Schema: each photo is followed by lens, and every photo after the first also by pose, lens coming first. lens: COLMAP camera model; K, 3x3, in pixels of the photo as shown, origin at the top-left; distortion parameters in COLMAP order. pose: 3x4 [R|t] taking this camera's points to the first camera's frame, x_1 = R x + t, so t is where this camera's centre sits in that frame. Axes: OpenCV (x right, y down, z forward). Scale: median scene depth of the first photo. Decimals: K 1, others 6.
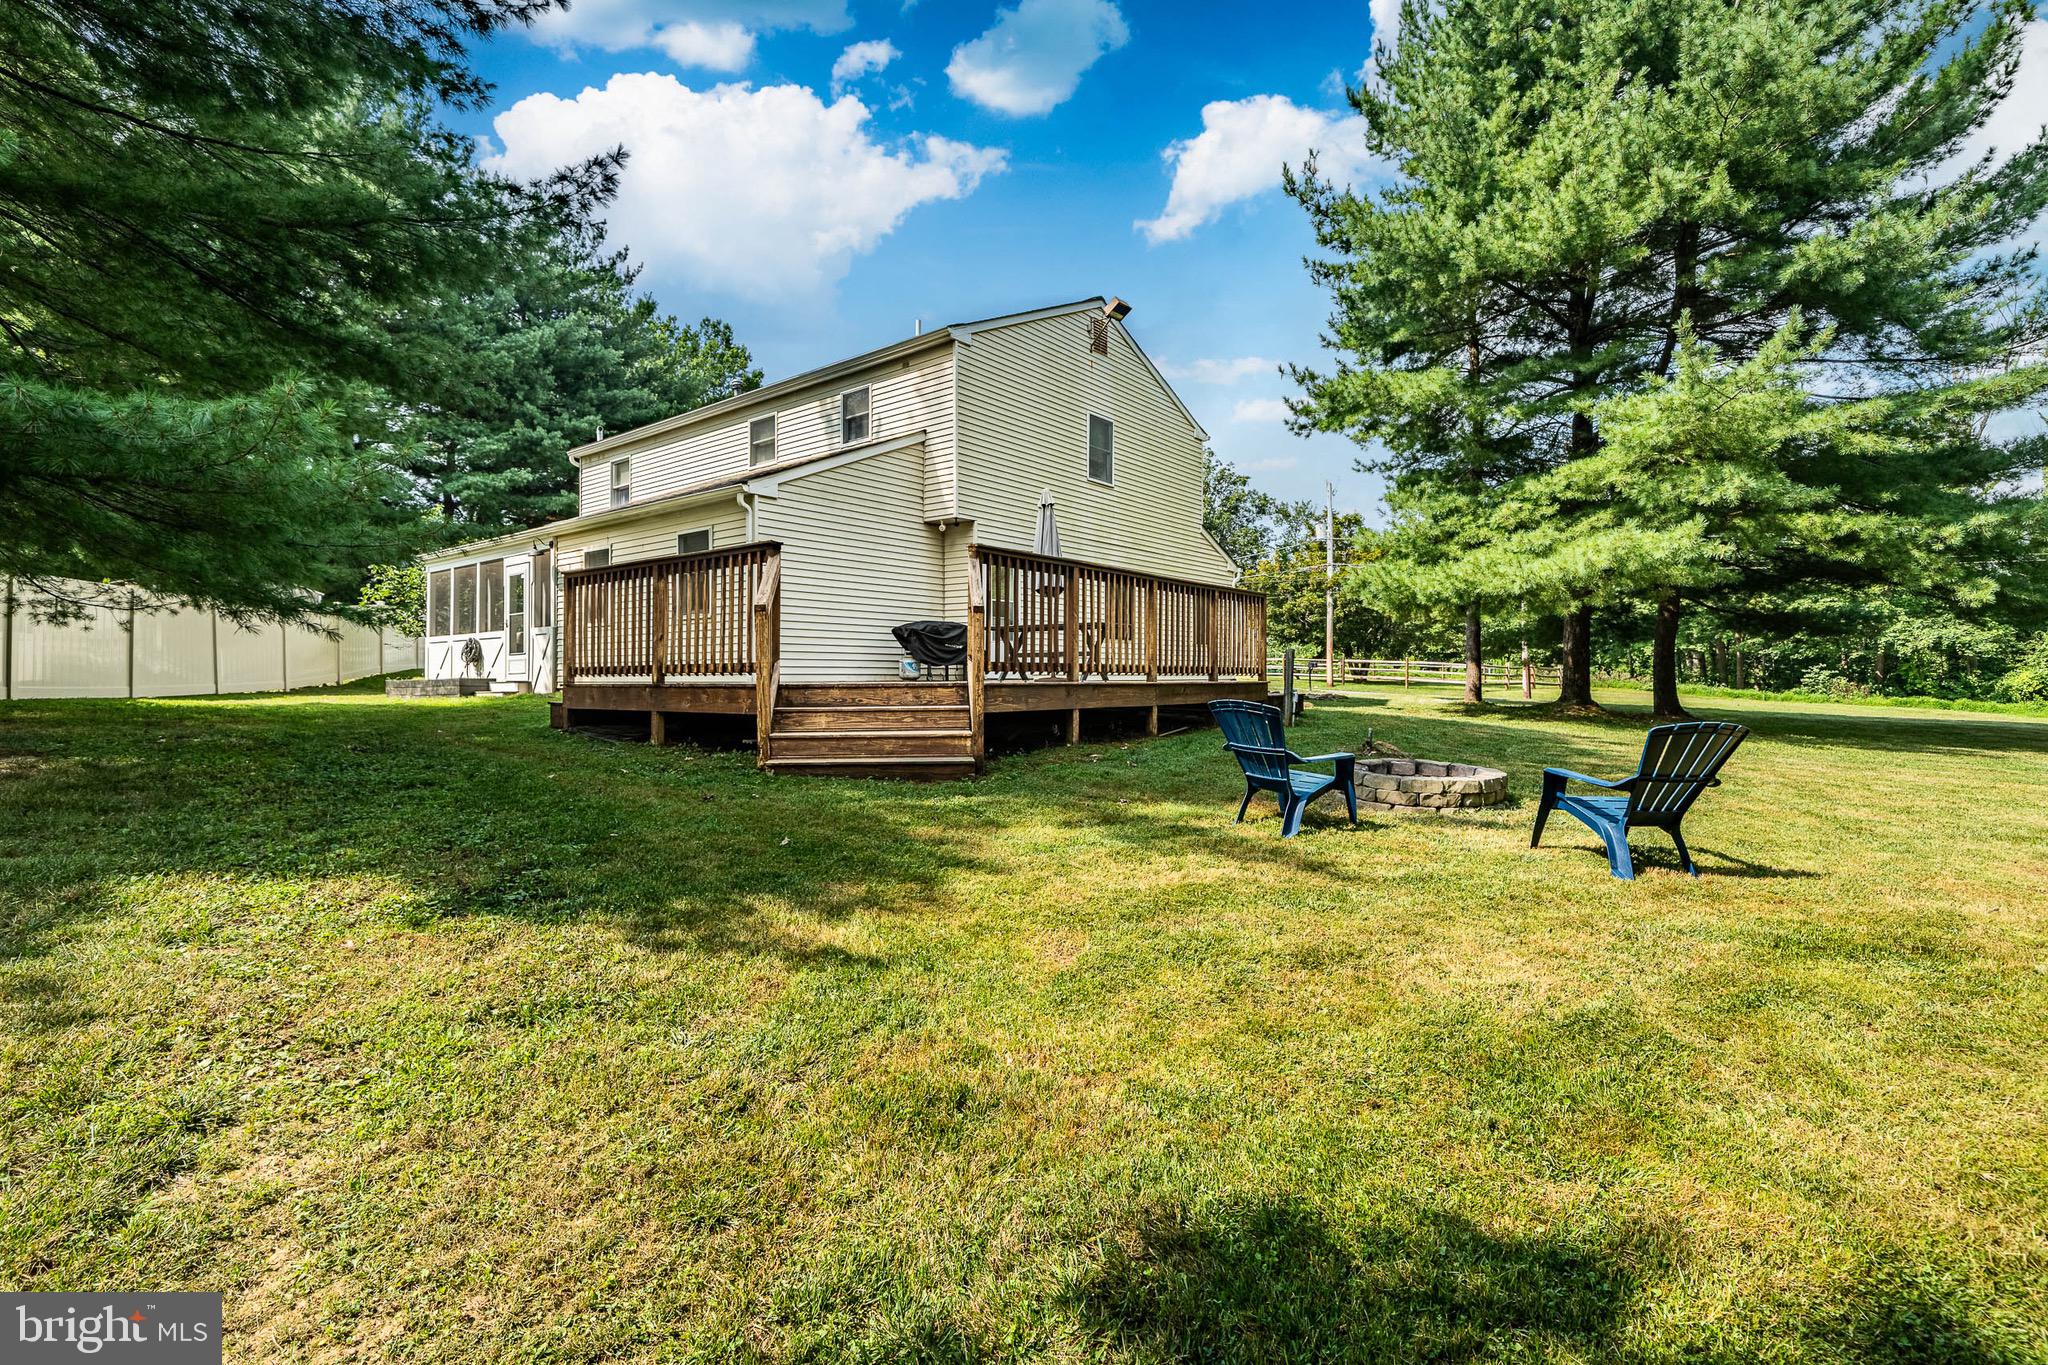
lens RADIAL K [[953.7, 0, 1013.7], [0, 953.7, 674.4], [0, 0, 1]] dist [0.001352, 0.000272]
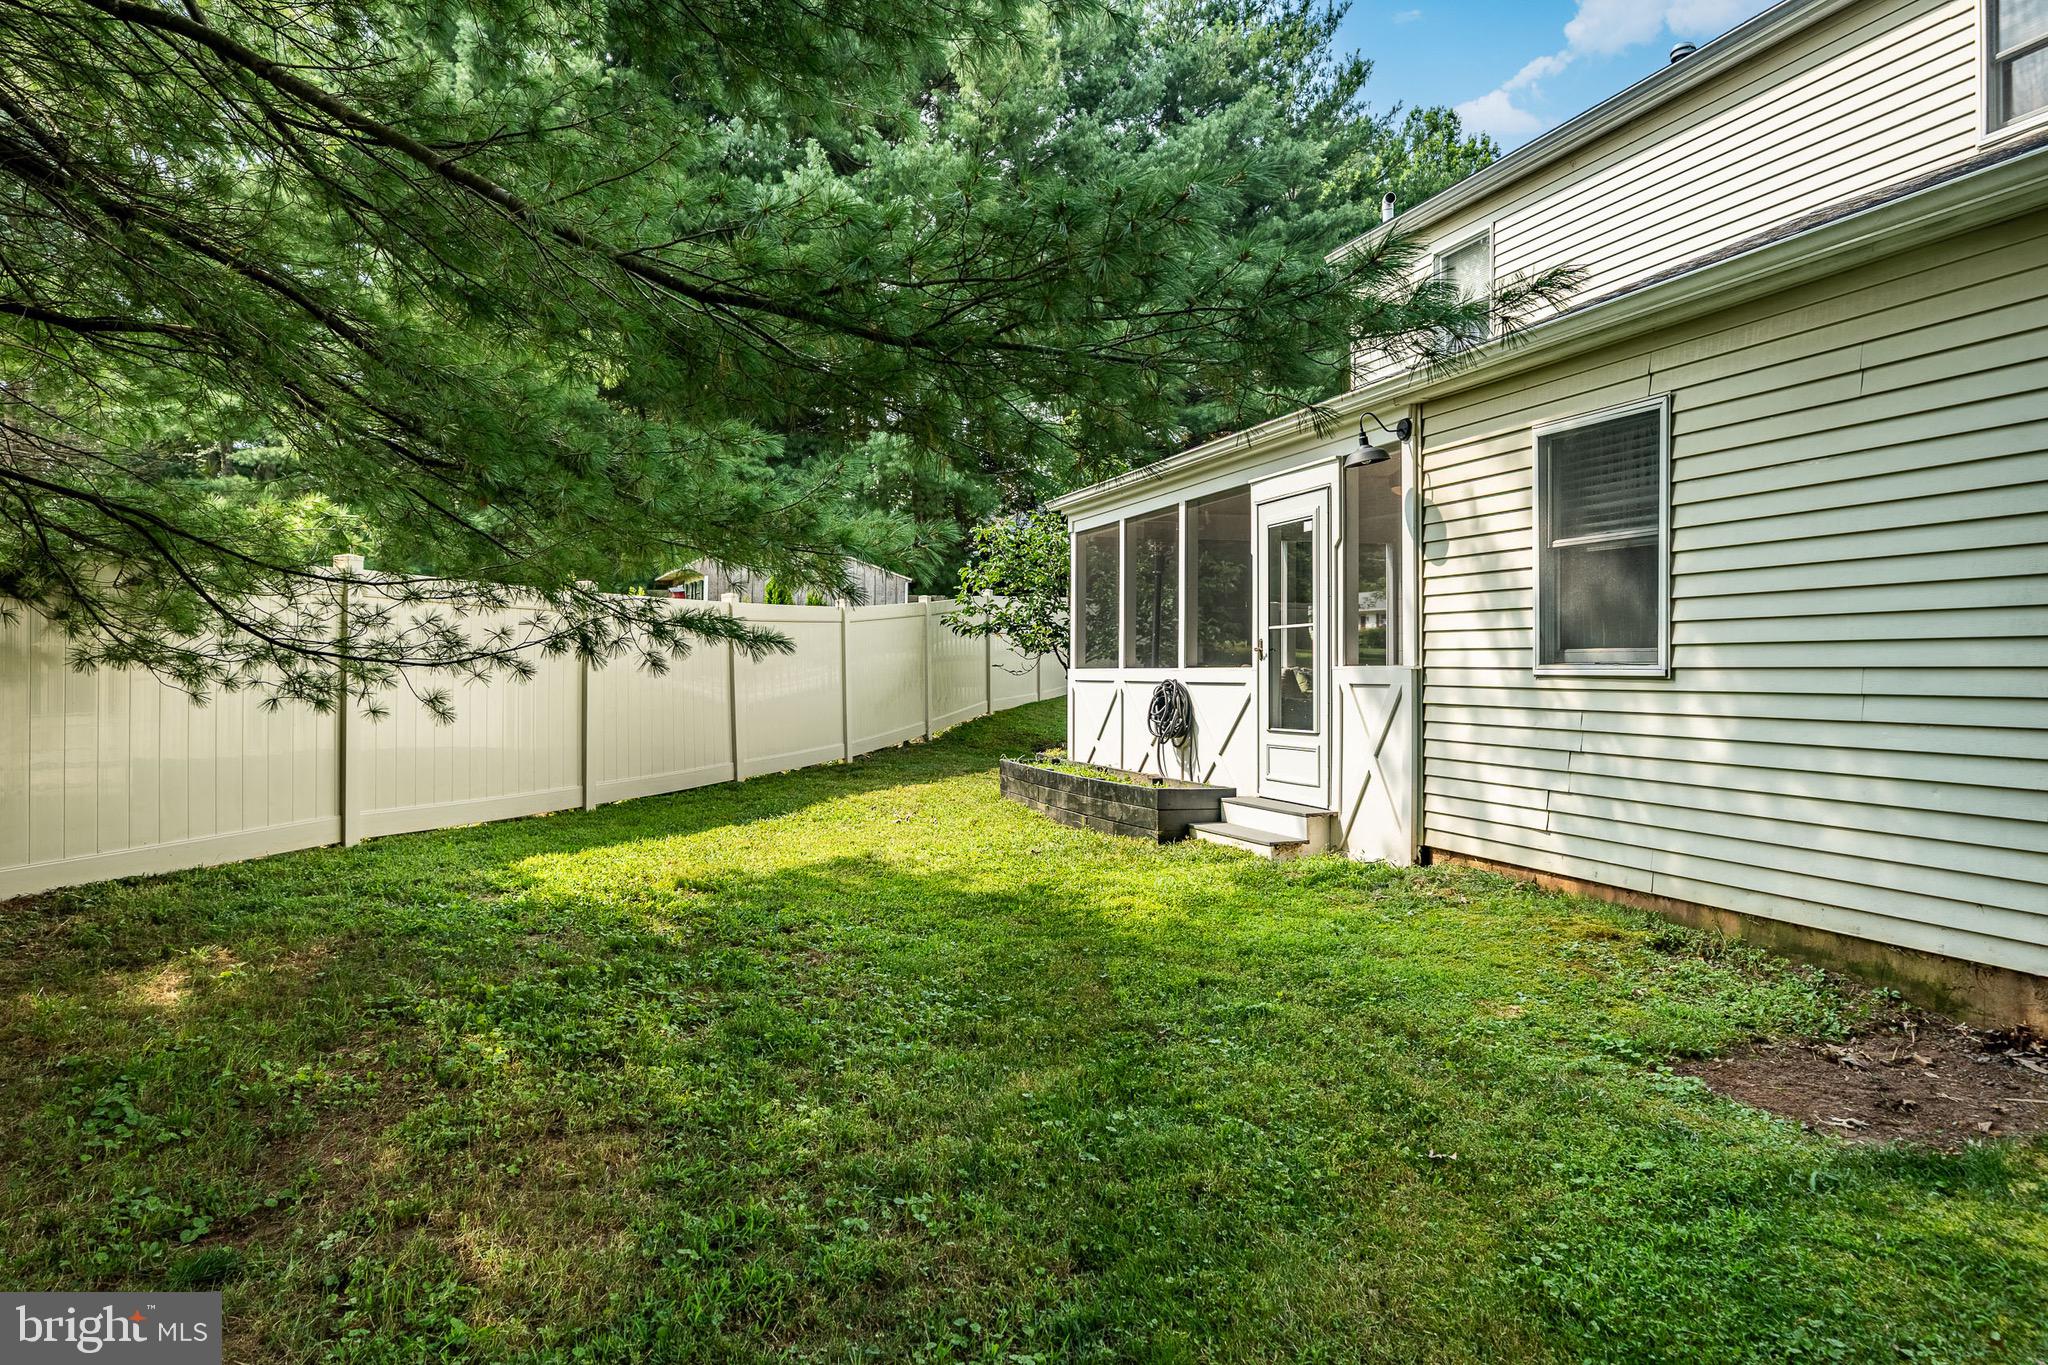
lens RADIAL K [[1298.0, 0, 1026.0], [0, 1298.0, 668.5], [0, 0, 1]] dist [-0.010103, -0.001020]
pose [[0.851135, 0.002976, -0.524938, -0.346660], [0.002615, 0.999947, 0.009910, -0.053218], [0.524940, -0.009807, 0.851083, 0.515982]]
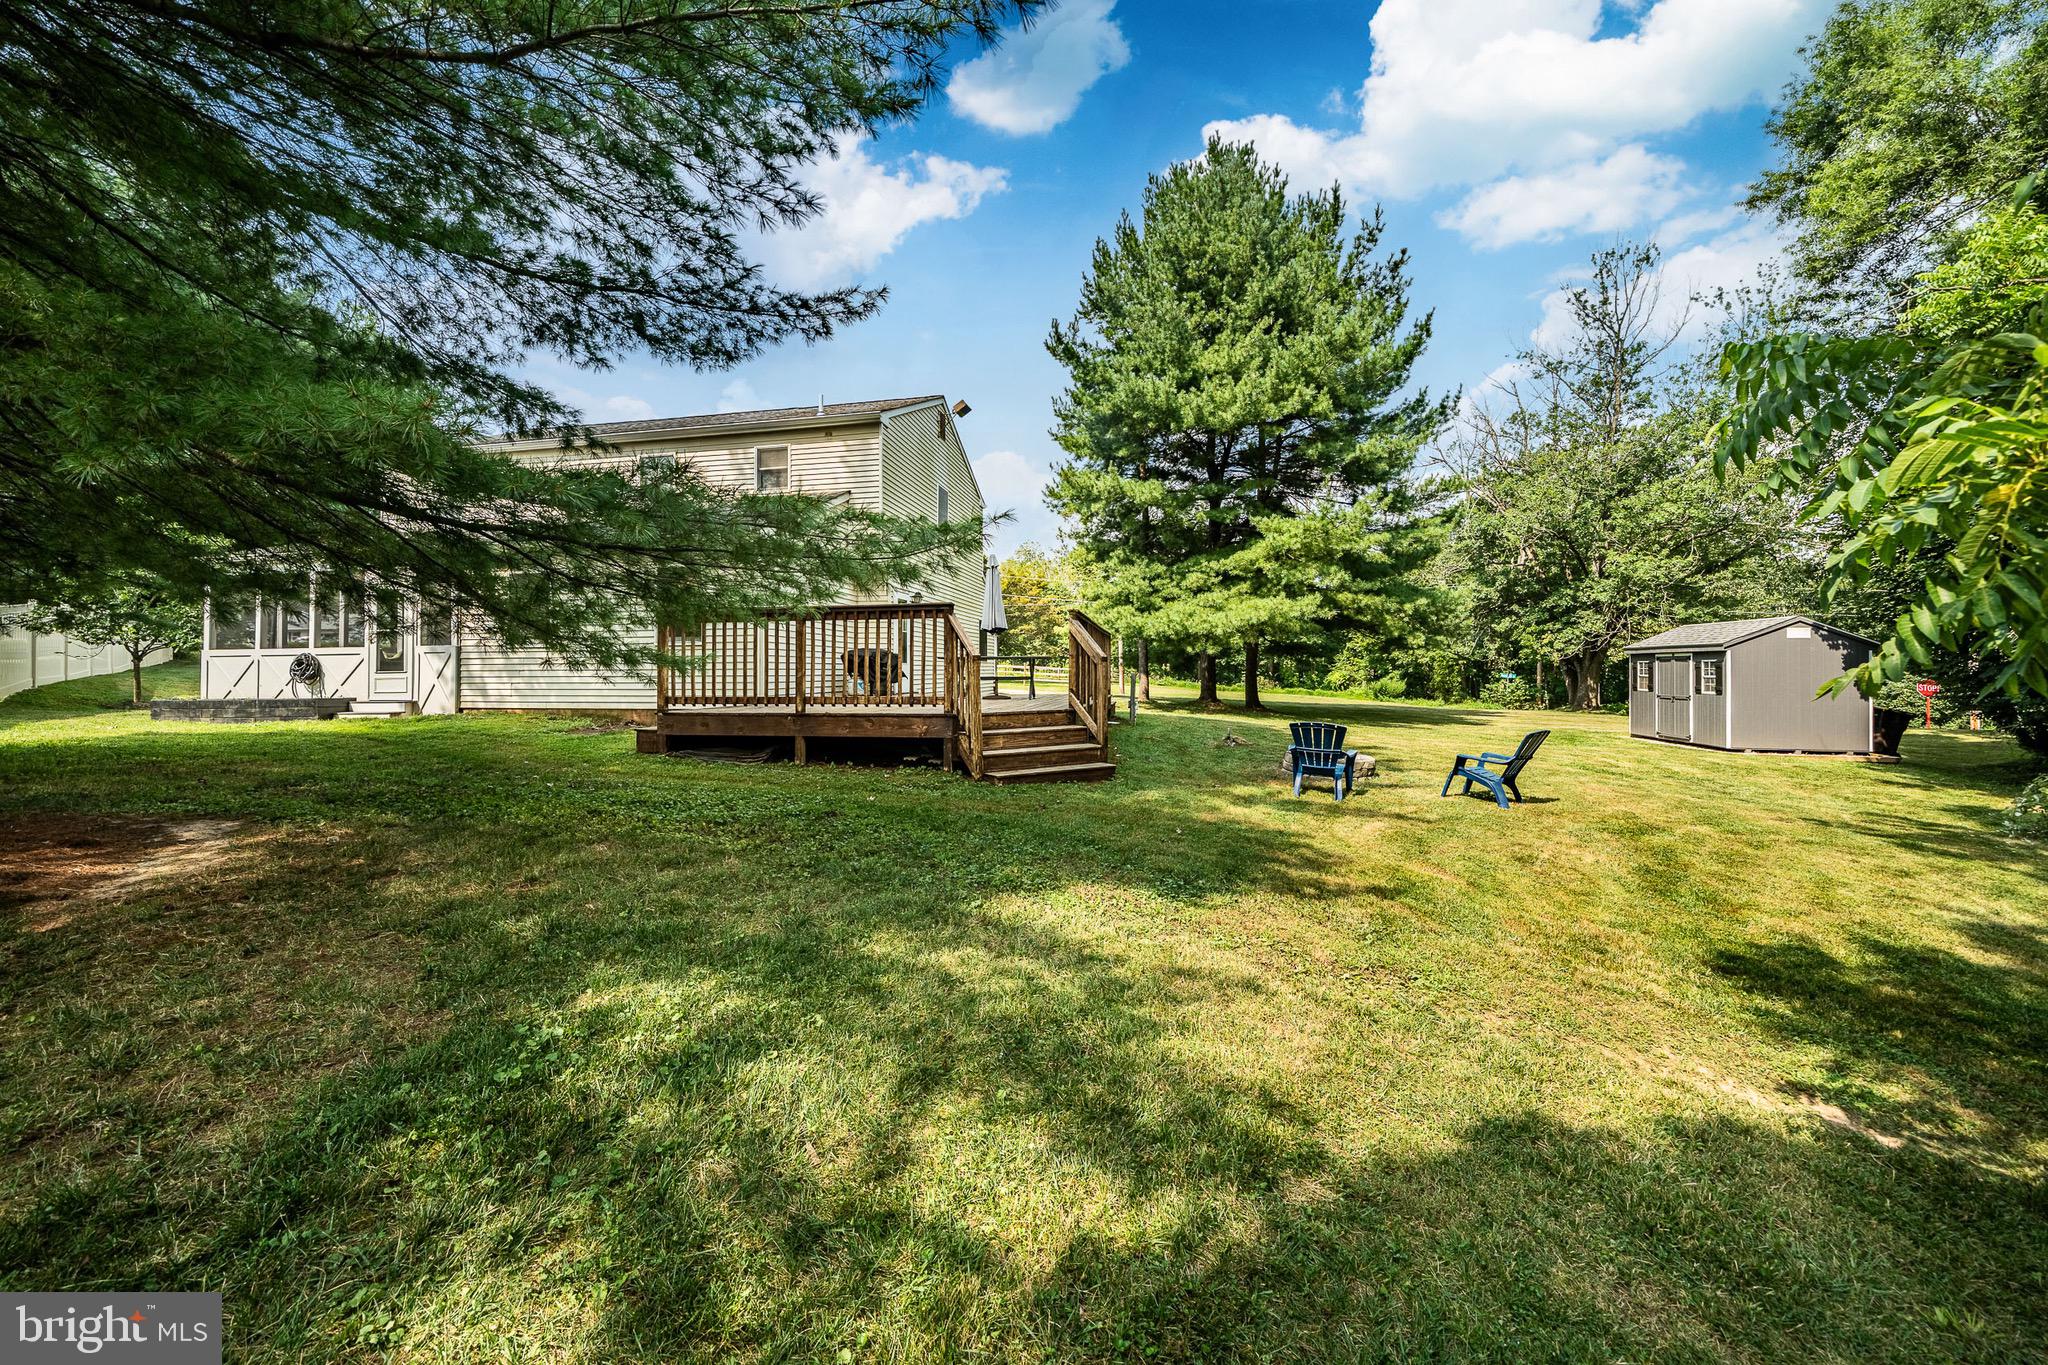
lens RADIAL K [[779.6, 0, 1022.8], [0, 779.6, 673.0], [0, 0, 1]] dist [-0.001812, -0.000139]
pose [[0.883897, -0.001986, 0.467678, -0.330719], [-0.000278, 0.999989, 0.004772, -0.025116], [-0.467682, -0.004348, 0.883886, 0.011423]]
